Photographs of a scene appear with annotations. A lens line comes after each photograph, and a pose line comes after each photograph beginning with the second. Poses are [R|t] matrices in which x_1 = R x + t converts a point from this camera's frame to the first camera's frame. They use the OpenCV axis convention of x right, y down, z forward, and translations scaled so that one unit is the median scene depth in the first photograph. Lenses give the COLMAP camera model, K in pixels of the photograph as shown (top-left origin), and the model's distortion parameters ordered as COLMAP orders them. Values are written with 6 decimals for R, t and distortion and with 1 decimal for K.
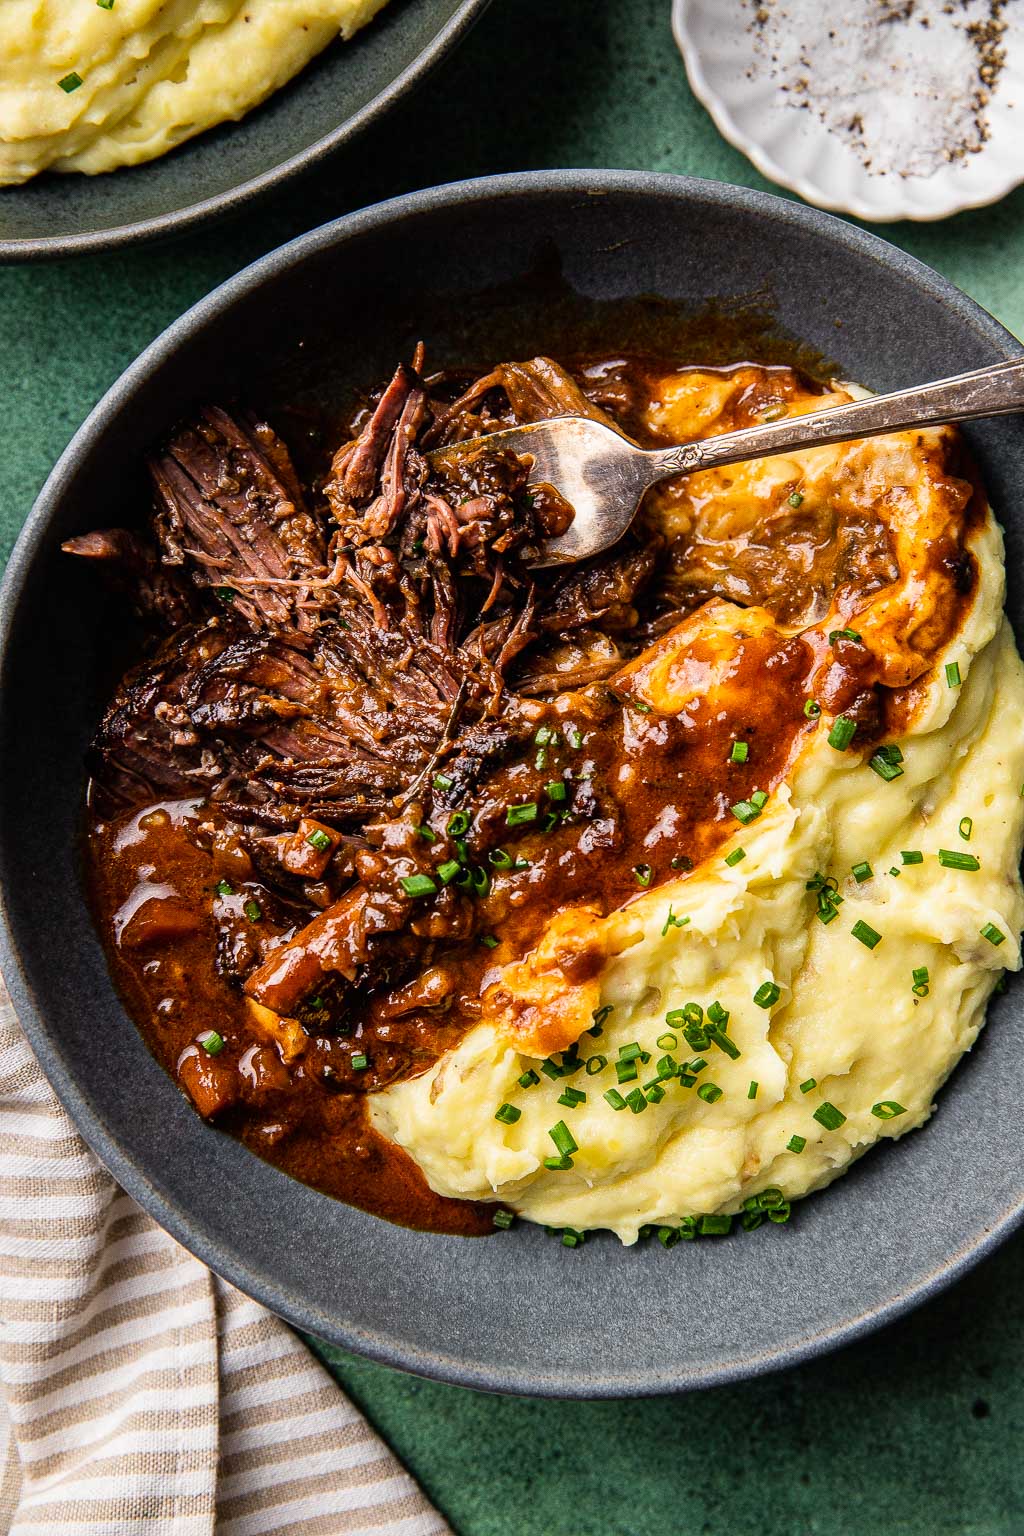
lens RADIAL K [[2373.4, 0, 514.7], [0, 2373.4, 770.4], [0, 0, 1]] dist [0.117337, 0.000000]
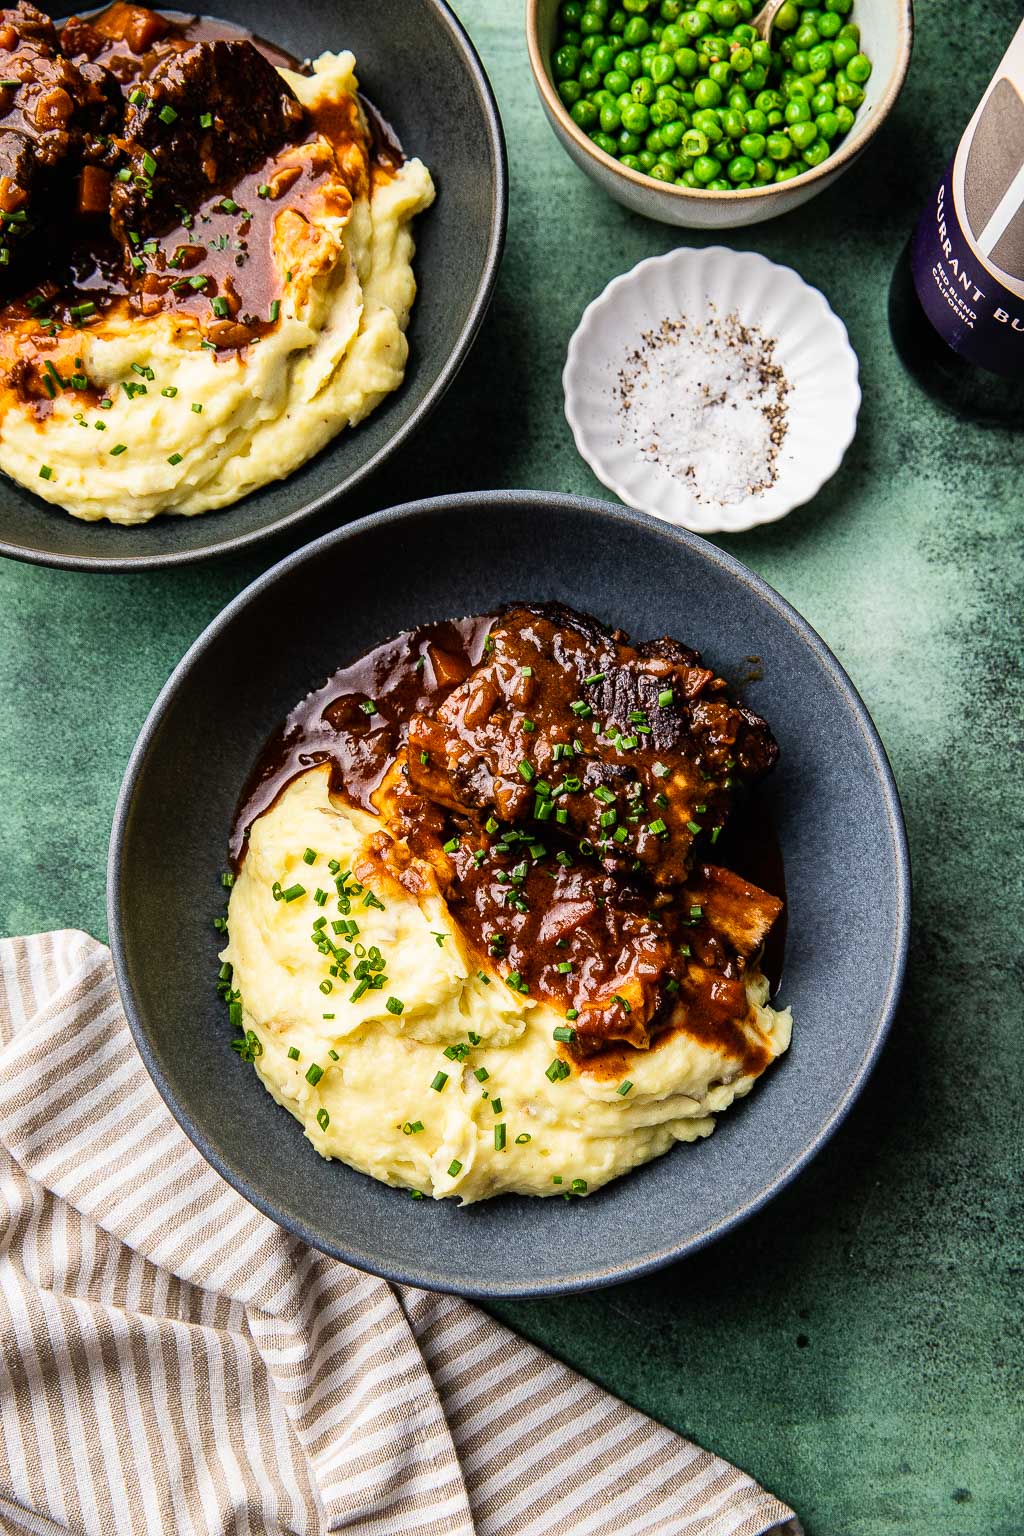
lens RADIAL K [[1996.5, 0, 505.7], [0, 1996.5, 773.9], [0, 0, 1]] dist [0.160600, 0.000000]
pose [[0.998991, -0.020243, -0.040087, 0.072842], [0.015702, 0.993750, -0.110521, 0.060651], [0.042074, 0.109780, 0.993065, -0.249277]]
